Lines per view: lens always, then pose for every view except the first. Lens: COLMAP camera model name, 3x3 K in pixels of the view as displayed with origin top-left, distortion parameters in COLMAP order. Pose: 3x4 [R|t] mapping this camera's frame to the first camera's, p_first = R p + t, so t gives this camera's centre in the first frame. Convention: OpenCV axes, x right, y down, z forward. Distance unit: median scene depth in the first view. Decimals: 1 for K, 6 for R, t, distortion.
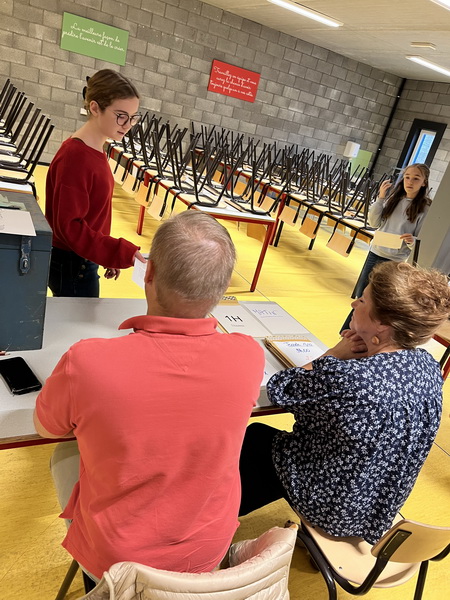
lens RADIAL K [[461.4, 0, 225.6], [0, 461.4, 300.6], [0, 0, 1]] dist [0.051855, -0.056544]
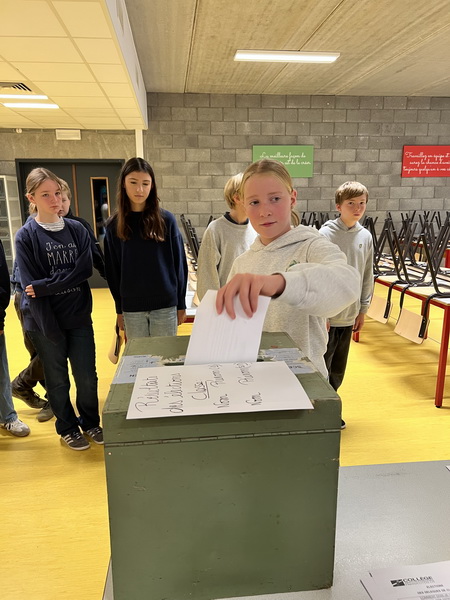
lens RADIAL K [[461.4, 0, 223.7], [0, 461.4, 301.8], [0, 0, 1]] dist [0.051855, -0.056544]
pose [[0.907615, -0.160358, -0.387969, -0.043769], [0.073378, 0.970541, -0.229489, -0.023396], [0.413340, 0.179819, 0.892645, 0.069343]]
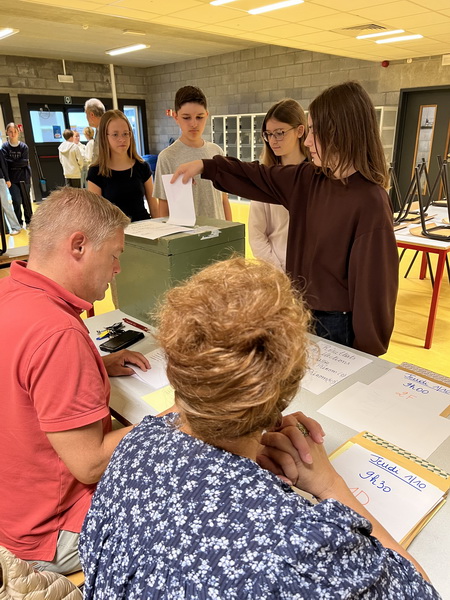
lens RADIAL K [[461.4, 0, 231.2], [0, 461.4, 311.2], [0, 0, 1]] dist [0.051855, -0.056544]
pose [[0.295260, 0.111711, -0.948864, 0.159454], [-0.279239, 0.959866, 0.026114, -0.009042], [0.913700, 0.257249, 0.314604, 0.147048]]
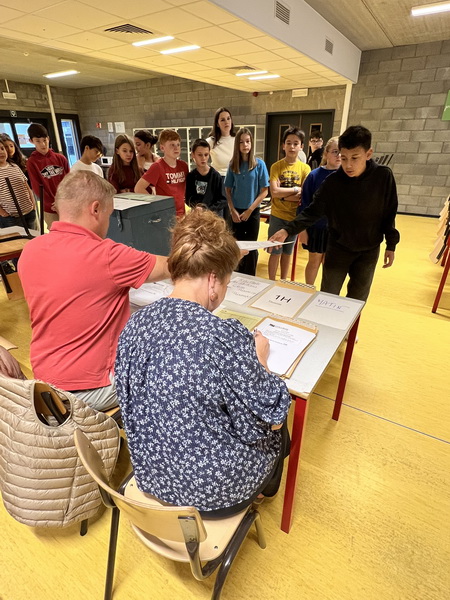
lens RADIAL K [[331.9, 0, 223.1], [0, 331.9, 304.6], [0, 0, 1]] dist [-0.002089, 0.001040]
pose [[0.486075, 0.162743, -0.858630, 0.189162], [-0.216317, 0.974339, 0.062215, 0.009644], [0.846722, 0.155495, 0.508806, 0.120913]]
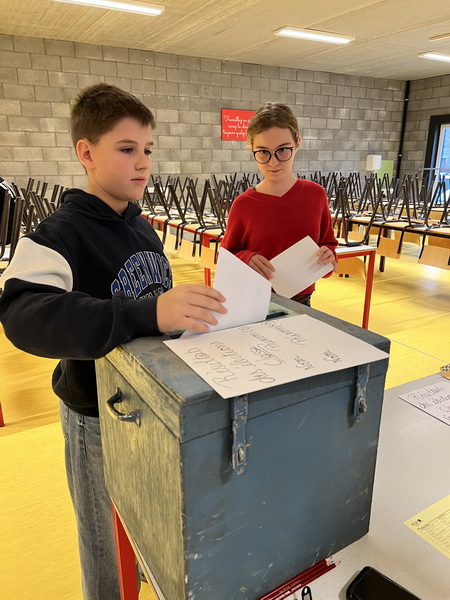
lens RADIAL K [[461.4, 0, 225.0], [0, 461.4, 300.9], [0, 0, 1]] dist [0.051855, -0.056544]
pose [[0.971152, -0.236700, -0.028942, -0.091178], [0.232818, 0.967405, -0.099611, -0.031044], [0.051577, 0.089999, 0.994605, 0.069045]]
